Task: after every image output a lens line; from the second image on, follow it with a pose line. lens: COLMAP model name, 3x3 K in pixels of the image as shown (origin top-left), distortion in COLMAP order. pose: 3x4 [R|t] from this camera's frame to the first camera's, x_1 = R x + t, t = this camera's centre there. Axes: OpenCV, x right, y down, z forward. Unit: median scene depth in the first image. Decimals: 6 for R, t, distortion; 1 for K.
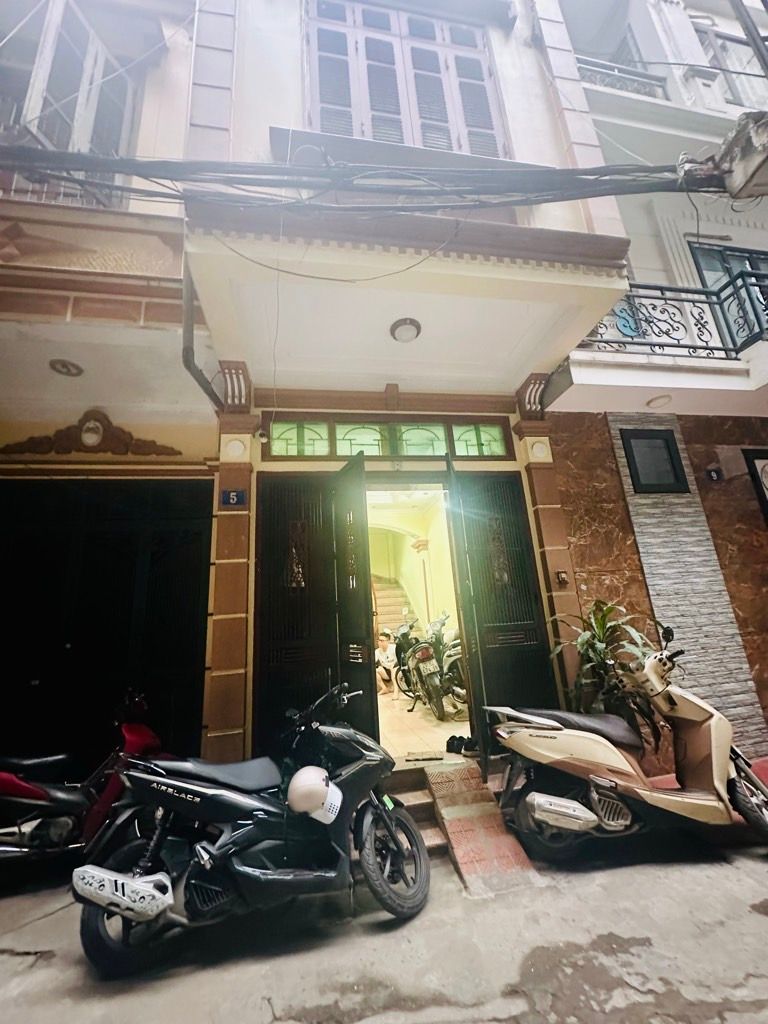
lens RADIAL K [[409.1, 0, 382.8], [0, 409.1, 511.0], [0, 0, 1]] dist [-0.000447, -0.000026]
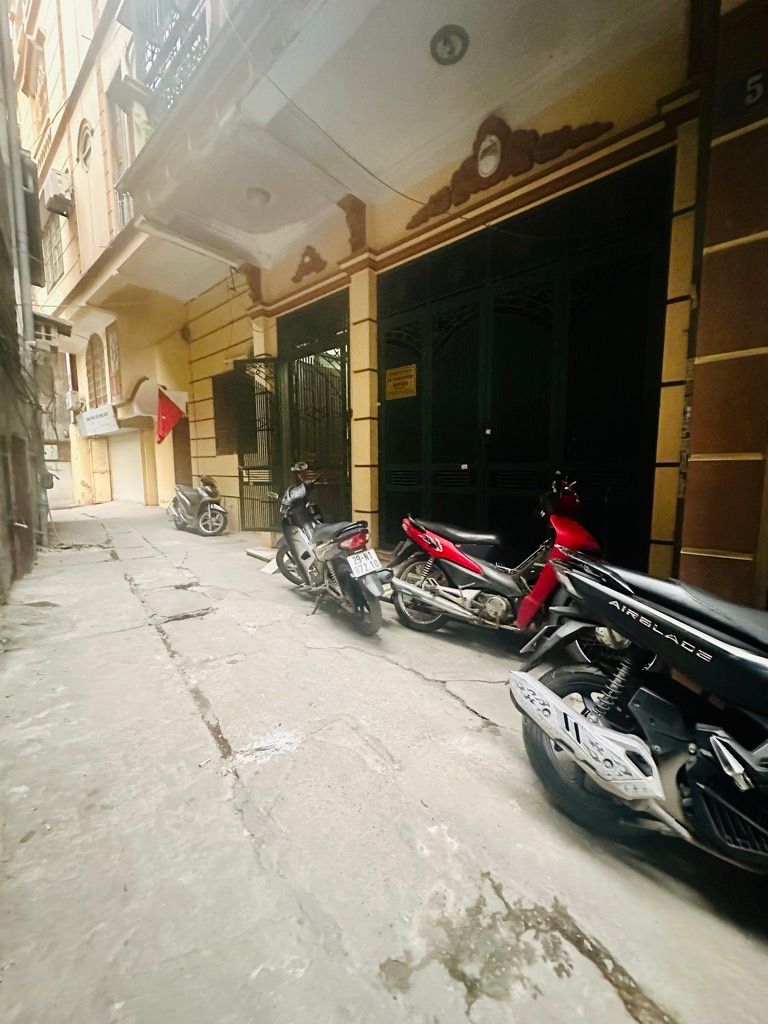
lens RADIAL K [[409.1, 0, 388.4], [0, 409.1, 508.5], [0, 0, 1]] dist [-0.000447, -0.000026]
pose [[0.630276, 0.141531, -0.763361, -0.301459], [0.171876, 0.933409, 0.314970, 0.268397], [0.757107, -0.329721, 0.563980, 0.417231]]
